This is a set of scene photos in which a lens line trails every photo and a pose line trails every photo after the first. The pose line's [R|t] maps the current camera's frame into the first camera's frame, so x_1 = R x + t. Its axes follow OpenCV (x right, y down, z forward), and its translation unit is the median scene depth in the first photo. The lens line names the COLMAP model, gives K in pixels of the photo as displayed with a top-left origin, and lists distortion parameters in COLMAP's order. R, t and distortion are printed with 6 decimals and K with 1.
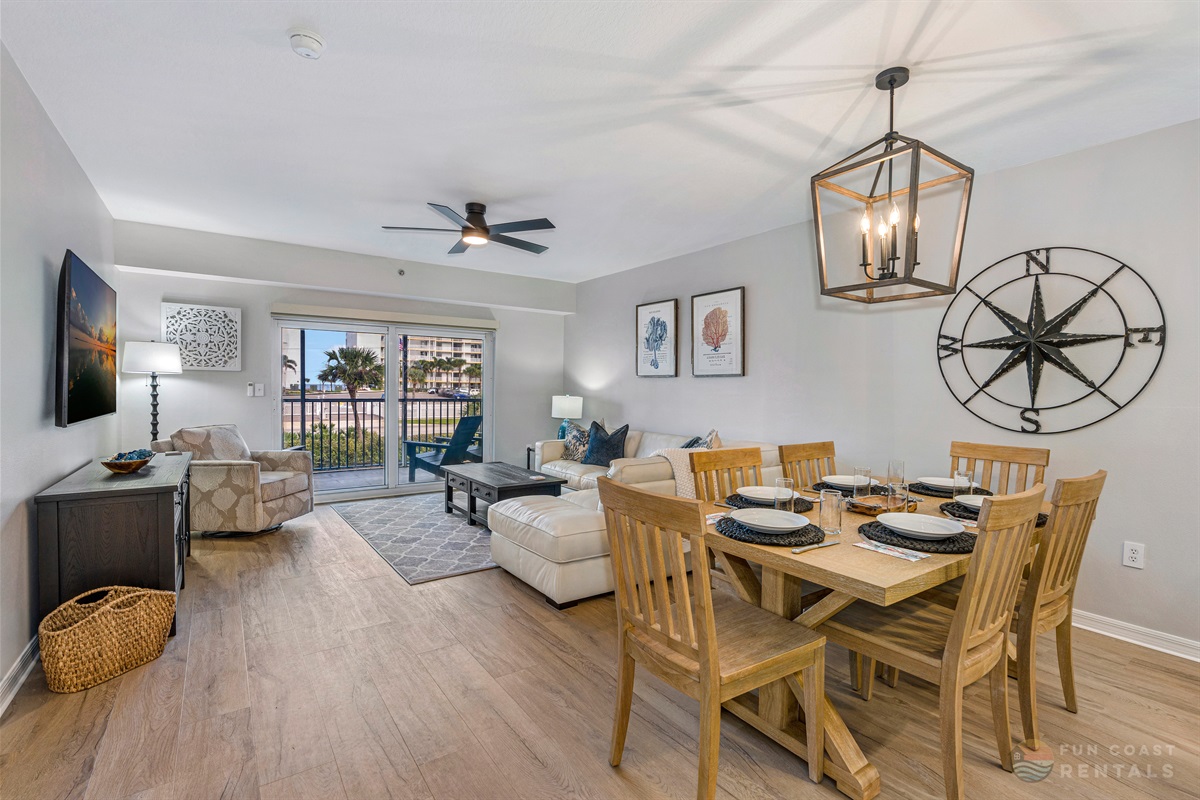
lens RADIAL K [[548.4, 0, 597.8], [0, 548.4, 399.9], [0, 0, 1]] dist [-0.002658, 0.000292]
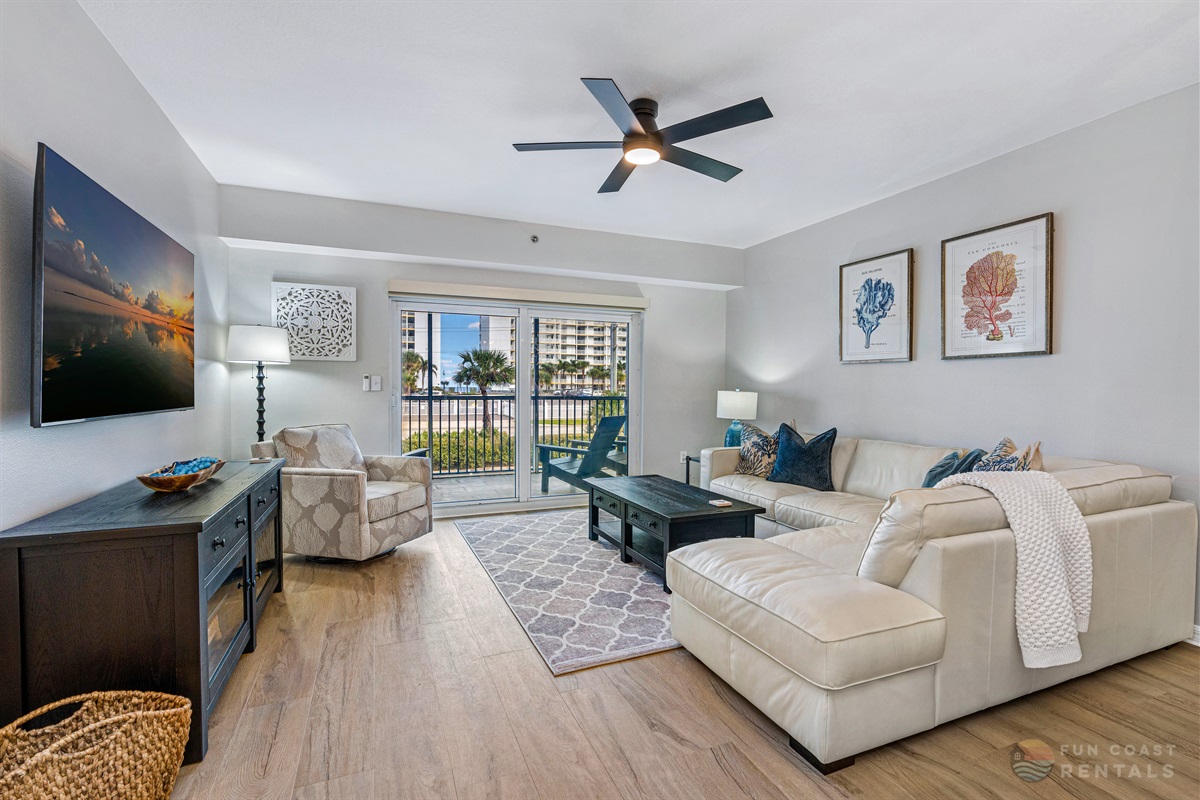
lens RADIAL K [[539.5, 0, 601.2], [0, 539.5, 394.8], [0, 0, 1]] dist [-0.001058, 0.000062]
pose [[0.977936, -0.003223, -0.208879, -0.105437], [0.000638, 0.999922, -0.012443, 0.010335], [0.208903, 0.012036, 0.977862, 0.263946]]
